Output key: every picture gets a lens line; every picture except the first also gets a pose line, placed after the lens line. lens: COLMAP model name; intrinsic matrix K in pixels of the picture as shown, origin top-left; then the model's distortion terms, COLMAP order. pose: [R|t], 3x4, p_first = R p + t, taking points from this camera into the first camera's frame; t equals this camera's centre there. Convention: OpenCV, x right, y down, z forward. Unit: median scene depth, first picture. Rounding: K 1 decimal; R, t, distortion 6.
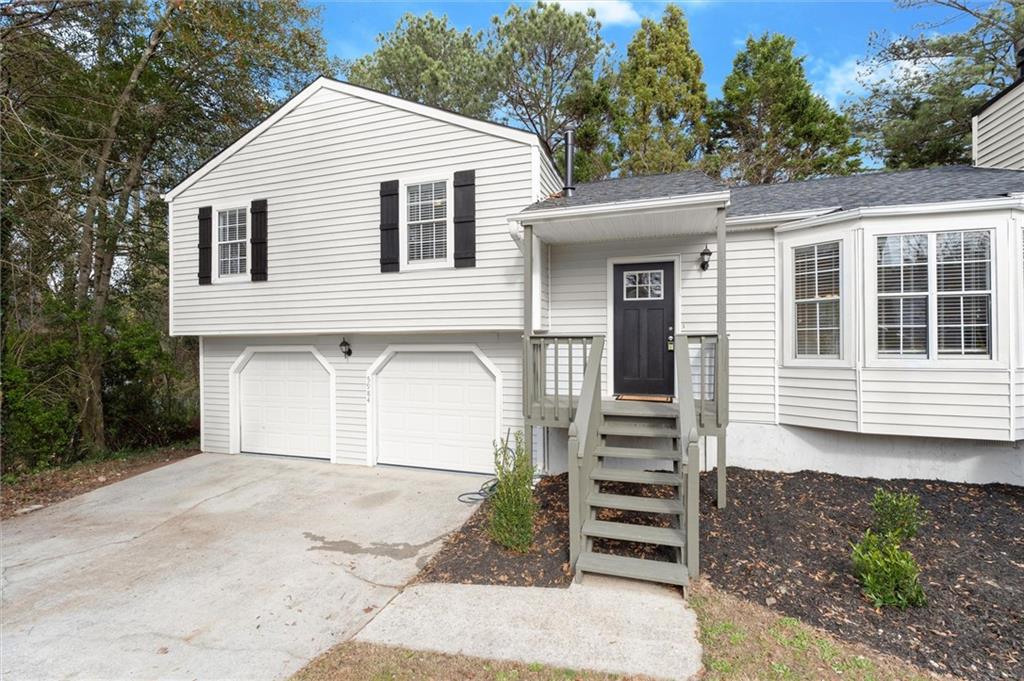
lens RADIAL K [[444.0, 0, 520.2], [0, 444.0, 340.5], [0, 0, 1]] dist [-0.002635, -0.000337]
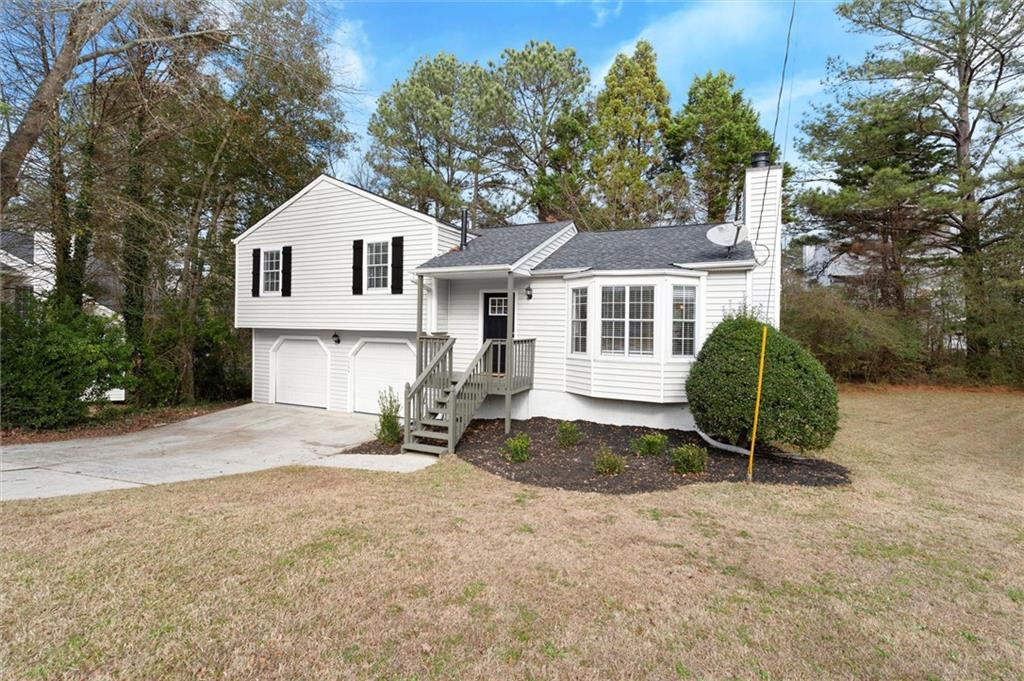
lens RADIAL K [[460.7, 0, 517.6], [0, 460.7, 337.3], [0, 0, 1]] dist [-0.000707, -0.000431]
pose [[0.992640, 0.029681, -0.117411, 0.516811], [-0.027952, 0.999476, 0.016340, -0.038085], [0.117834, -0.012938, 0.992949, -0.656378]]
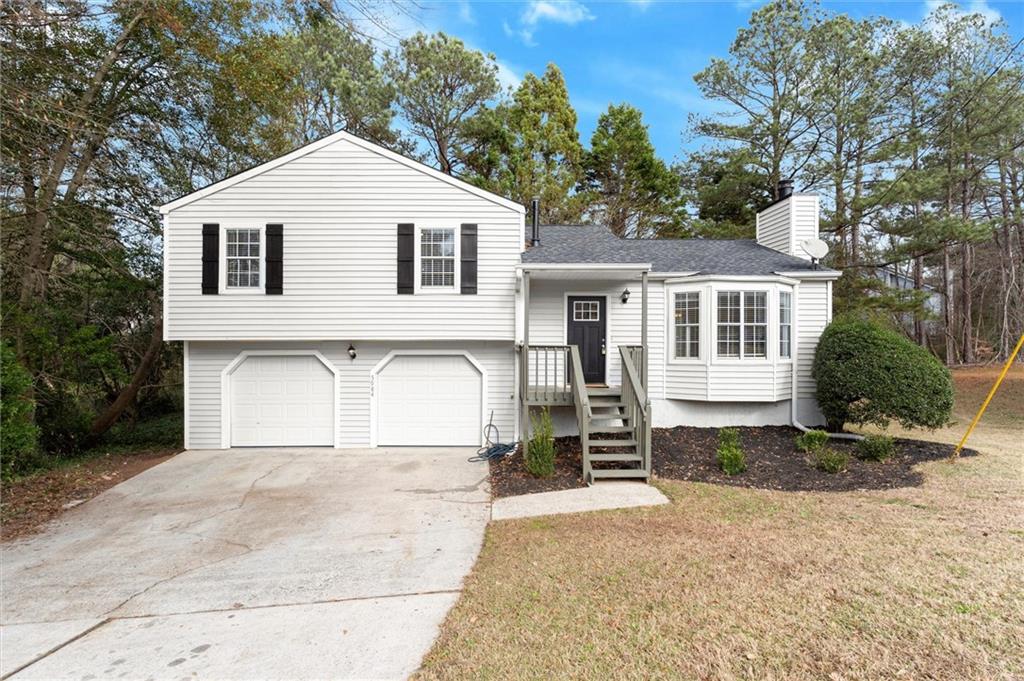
lens RADIAL K [[455.7, 0, 512.0], [0, 455.7, 340.5], [0, 0, 1]] dist [-0.001253, -0.000075]
pose [[0.947256, 0.006122, 0.320419, -0.428201], [-0.007977, 0.999958, 0.004477, -0.027388], [-0.320379, -0.006797, 0.947265, -0.360457]]
